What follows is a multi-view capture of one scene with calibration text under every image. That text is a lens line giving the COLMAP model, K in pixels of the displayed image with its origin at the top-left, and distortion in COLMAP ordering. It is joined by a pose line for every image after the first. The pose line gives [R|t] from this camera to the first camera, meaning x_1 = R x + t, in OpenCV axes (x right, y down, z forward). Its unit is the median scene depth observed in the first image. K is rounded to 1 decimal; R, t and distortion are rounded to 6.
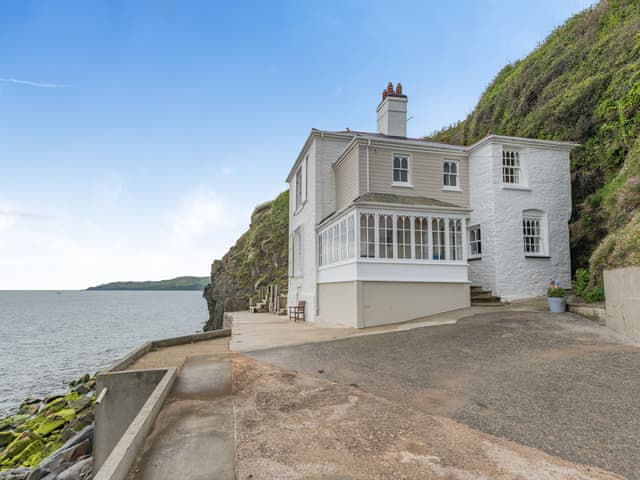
lens RADIAL K [[299.2, 0, 311.7], [0, 299.2, 254.0], [0, 0, 1]] dist [-0.000646, -0.000124]
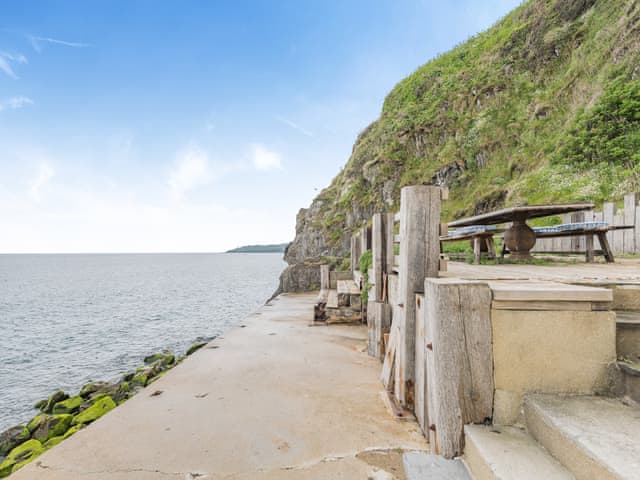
lens RADIAL K [[299.2, 0, 311.7], [0, 299.2, 254.0], [0, 0, 1]] dist [-0.000646, -0.000124]
pose [[0.932469, 0.003322, -0.361235, -0.176911], [0.041004, 0.992522, 0.114973, 0.188354], [0.358915, -0.122021, 0.925360, 1.386444]]
